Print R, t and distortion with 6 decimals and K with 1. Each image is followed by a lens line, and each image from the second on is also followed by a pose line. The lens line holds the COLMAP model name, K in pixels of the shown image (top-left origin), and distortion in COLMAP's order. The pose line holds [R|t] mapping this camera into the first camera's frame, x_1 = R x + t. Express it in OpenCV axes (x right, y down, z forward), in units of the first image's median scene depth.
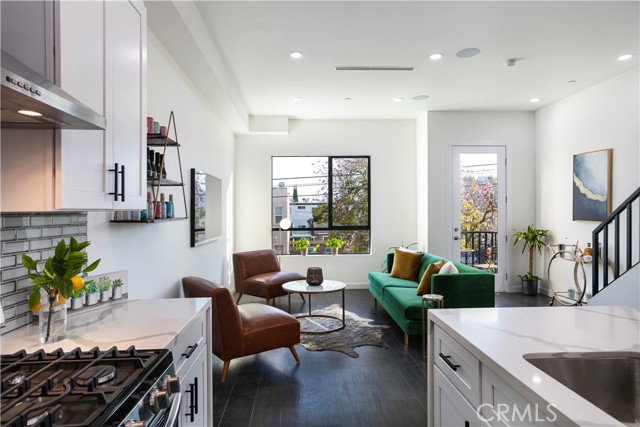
lens RADIAL K [[401.3, 0, 320.4], [0, 401.3, 209.1], [0, 0, 1]] dist [-0.006981, 0.000102]
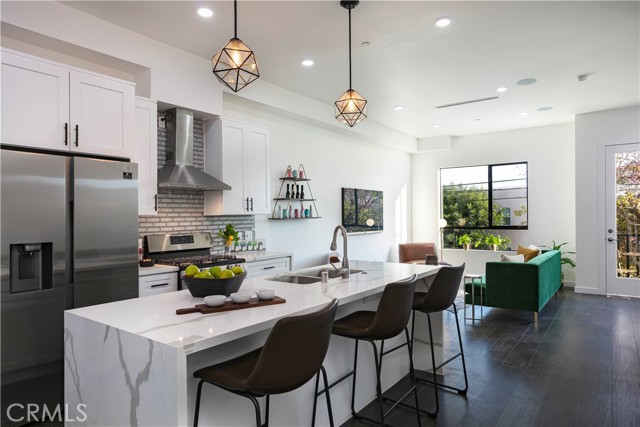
lens RADIAL K [[401.3, 0, 319.5], [0, 401.3, 215.3], [0, 0, 1]] dist [-0.006981, 0.000102]
pose [[0.769174, 0.001585, -0.639038, 0.417135], [0.008493, 0.999883, 0.012702, -0.005976], [0.638983, -0.015198, 0.769070, -0.208864]]
